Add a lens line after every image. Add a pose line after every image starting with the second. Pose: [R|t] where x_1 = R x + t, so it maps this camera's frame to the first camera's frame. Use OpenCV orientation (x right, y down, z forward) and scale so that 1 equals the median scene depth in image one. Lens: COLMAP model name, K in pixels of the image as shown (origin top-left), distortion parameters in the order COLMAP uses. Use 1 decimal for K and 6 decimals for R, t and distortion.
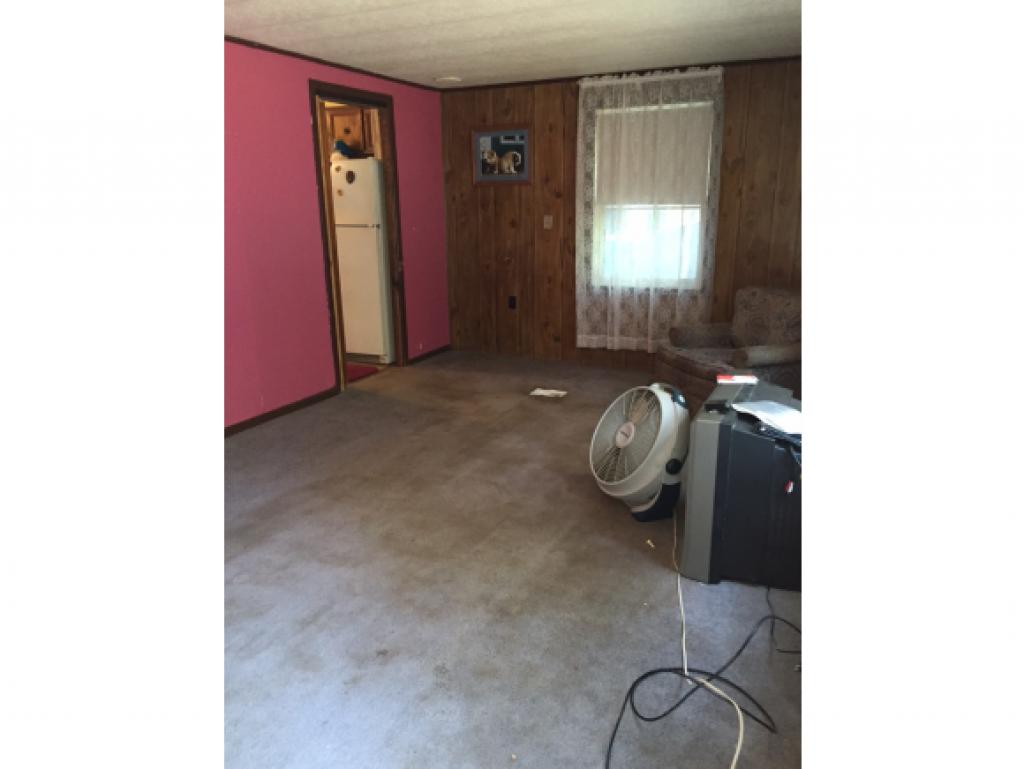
lens RADIAL K [[645.8, 0, 512.0], [0, 645.8, 384.5], [0, 0, 1]] dist [0.003101, 0.000460]
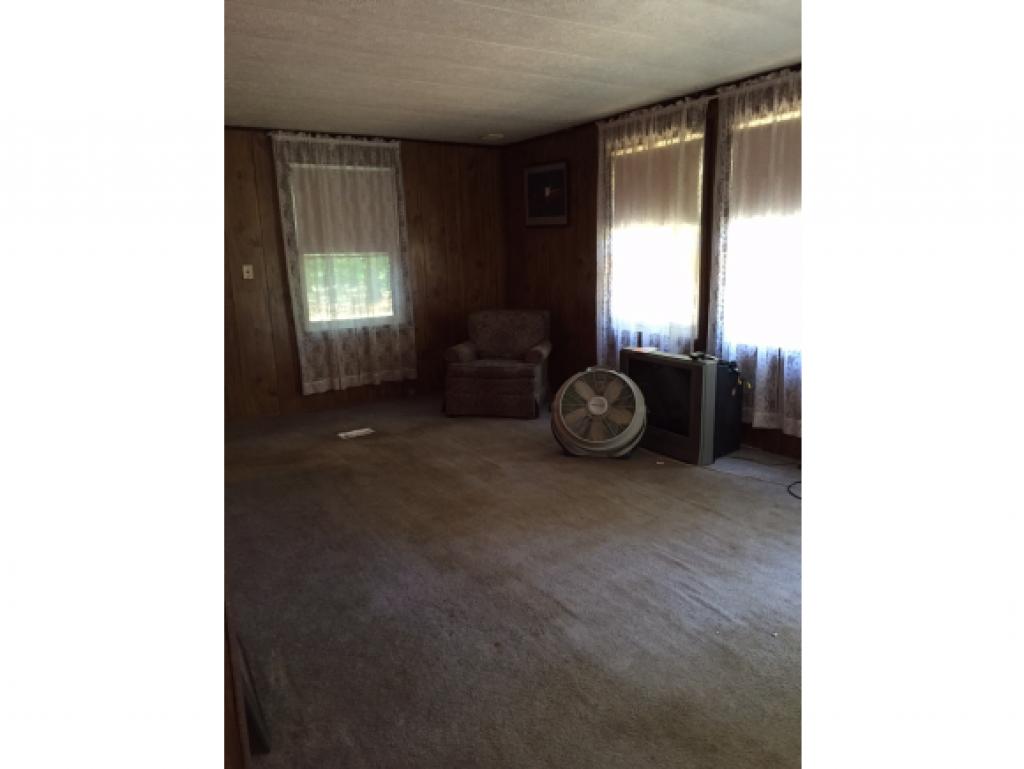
lens RADIAL K [[645.8, 0, 512.0], [0, 645.8, 384.5], [0, 0, 1]] dist [0.003101, 0.000460]
pose [[0.533826, -0.174464, 0.827401, -0.612579], [0.248882, 0.967559, 0.043443, -0.042548], [-0.808138, 0.182734, 0.559929, 0.210240]]
